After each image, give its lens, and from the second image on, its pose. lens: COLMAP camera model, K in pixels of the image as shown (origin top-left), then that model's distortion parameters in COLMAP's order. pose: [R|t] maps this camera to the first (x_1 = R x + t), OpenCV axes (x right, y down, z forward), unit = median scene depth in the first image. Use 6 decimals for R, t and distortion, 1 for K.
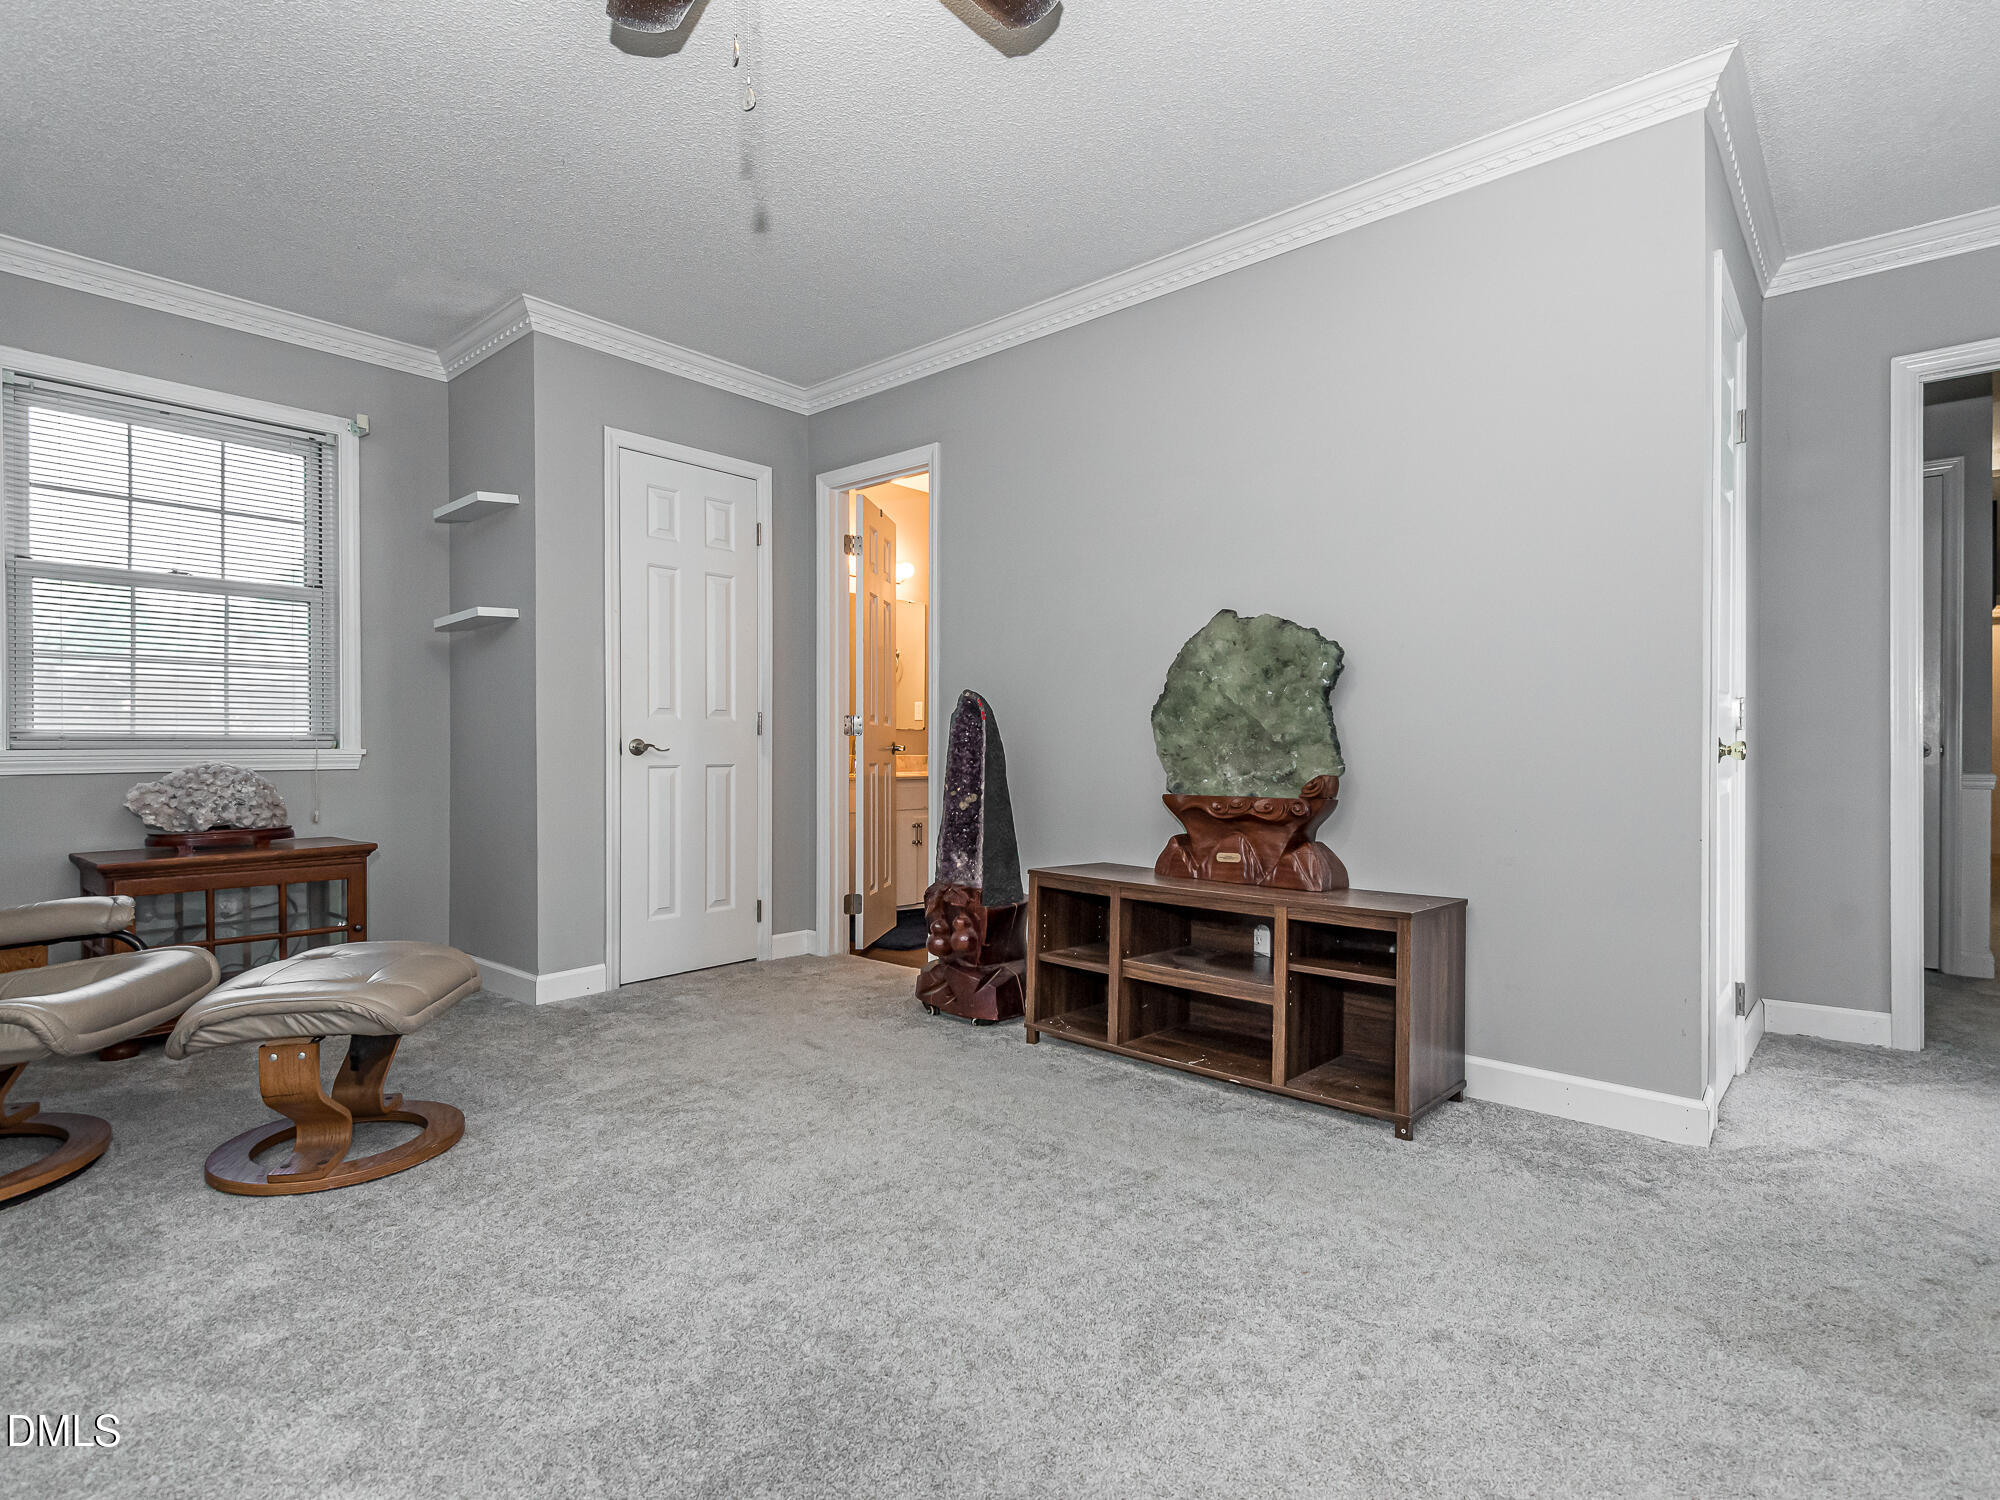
lens RADIAL K [[1012.2, 0, 1004.9], [0, 1012.2, 750.1], [0, 0, 1]] dist [0.006432, 0.000517]
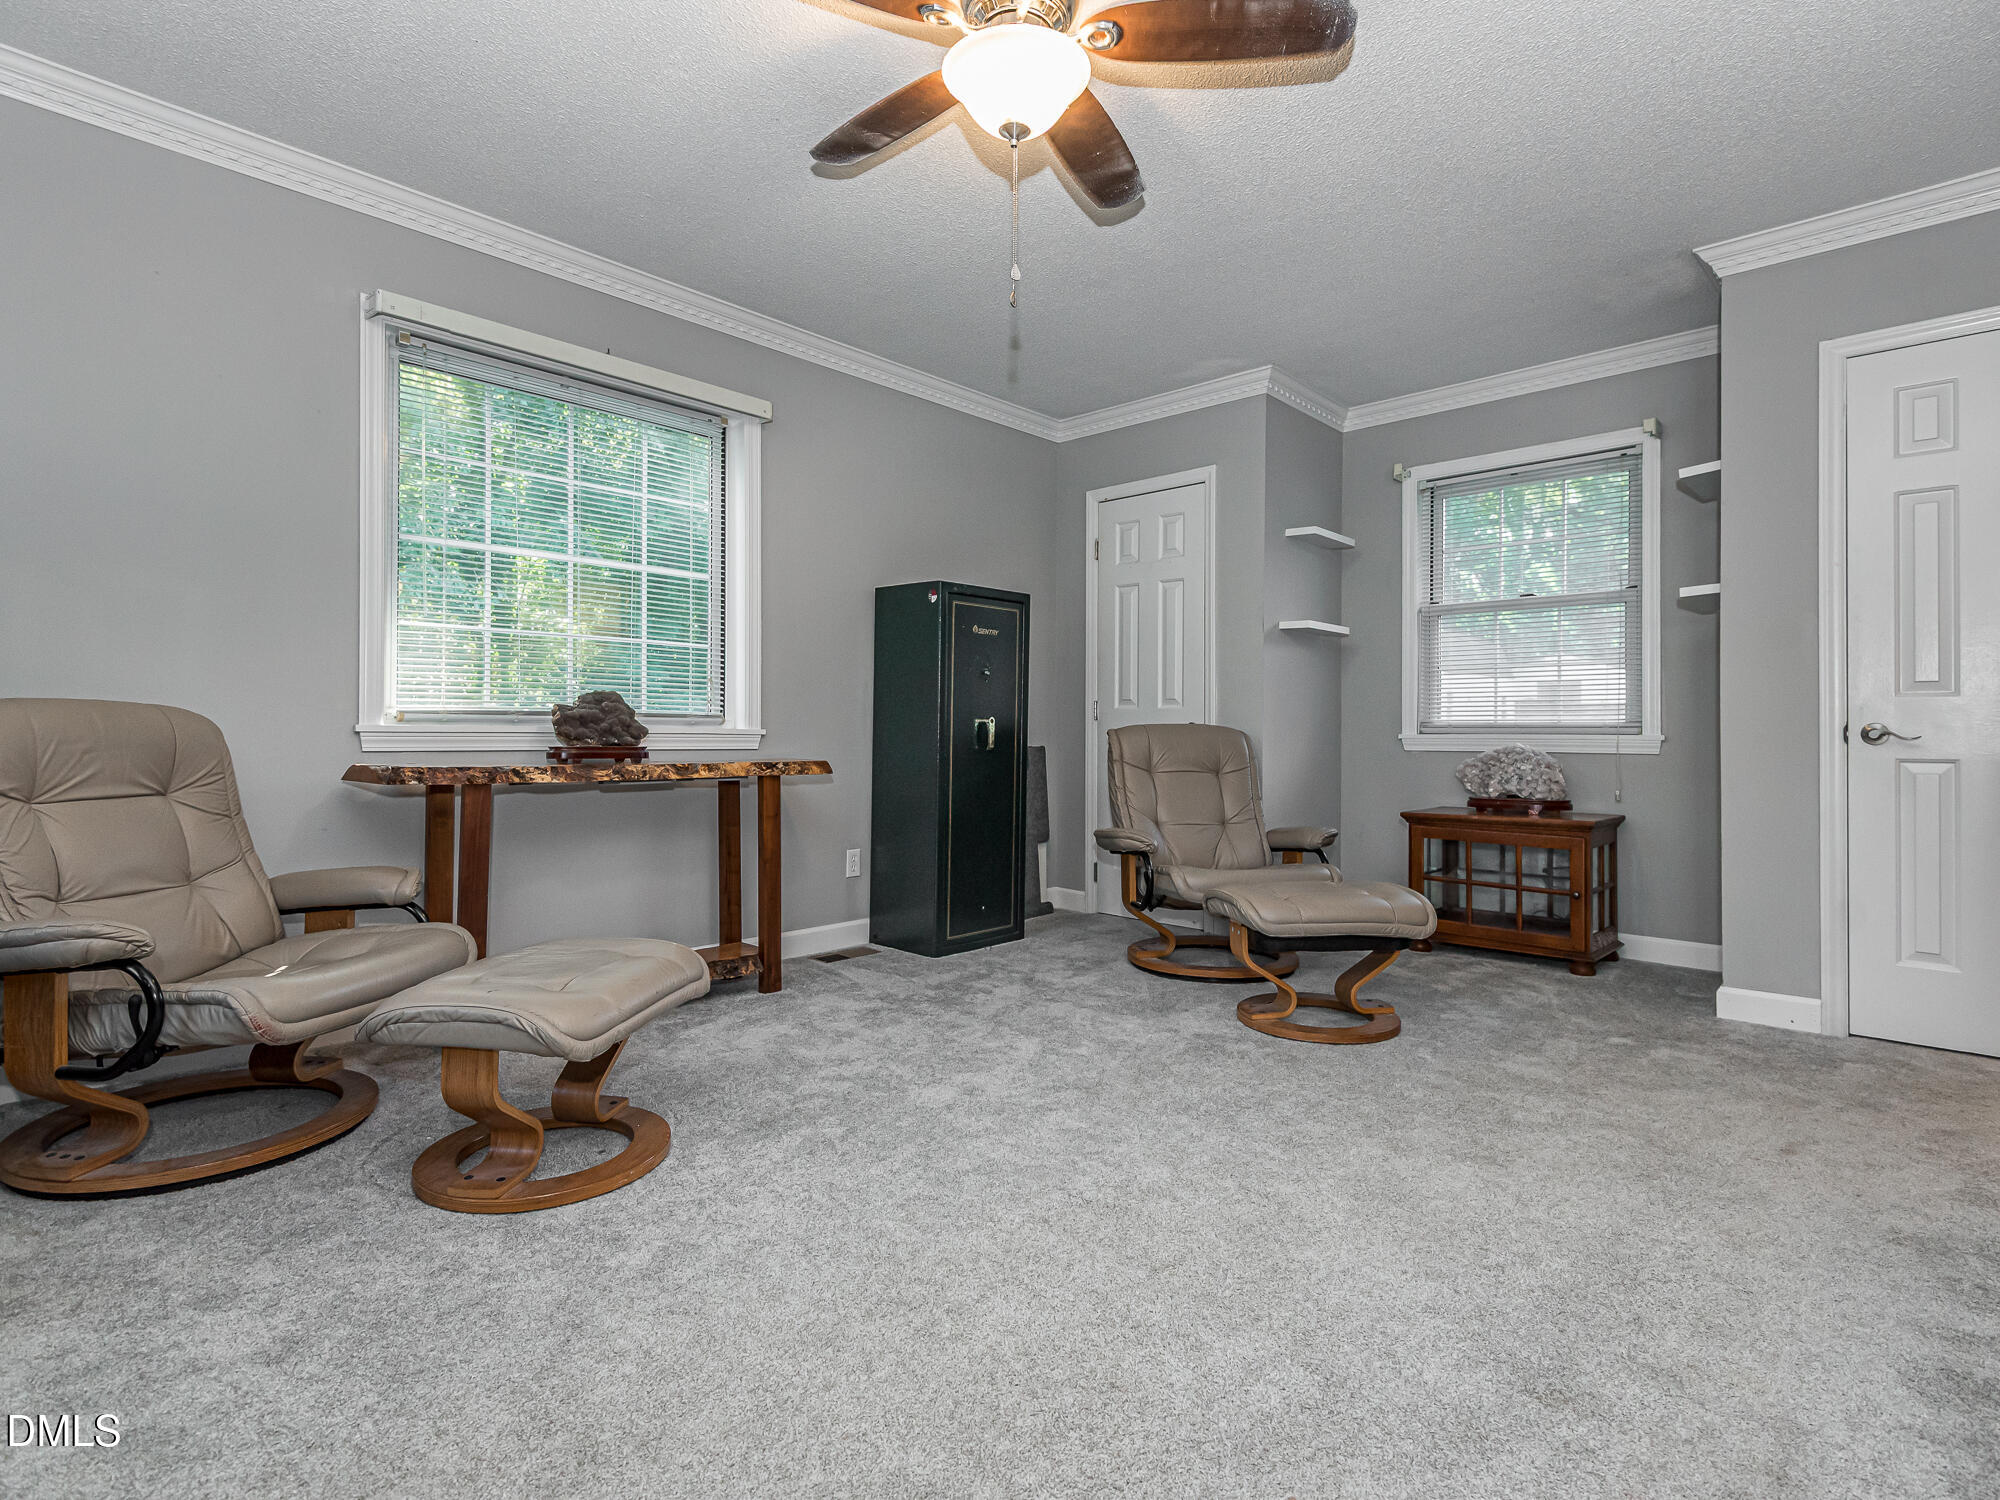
lens RADIAL K [[1012.2, 0, 1004.8], [0, 1012.2, 733.7], [0, 0, 1]] dist [0.006432, 0.000517]
pose [[-0.045496, 0.005477, -0.998950, 0.487141], [-0.007490, 0.999955, 0.005824, -0.003972], [0.998936, 0.007747, -0.045453, 0.407870]]
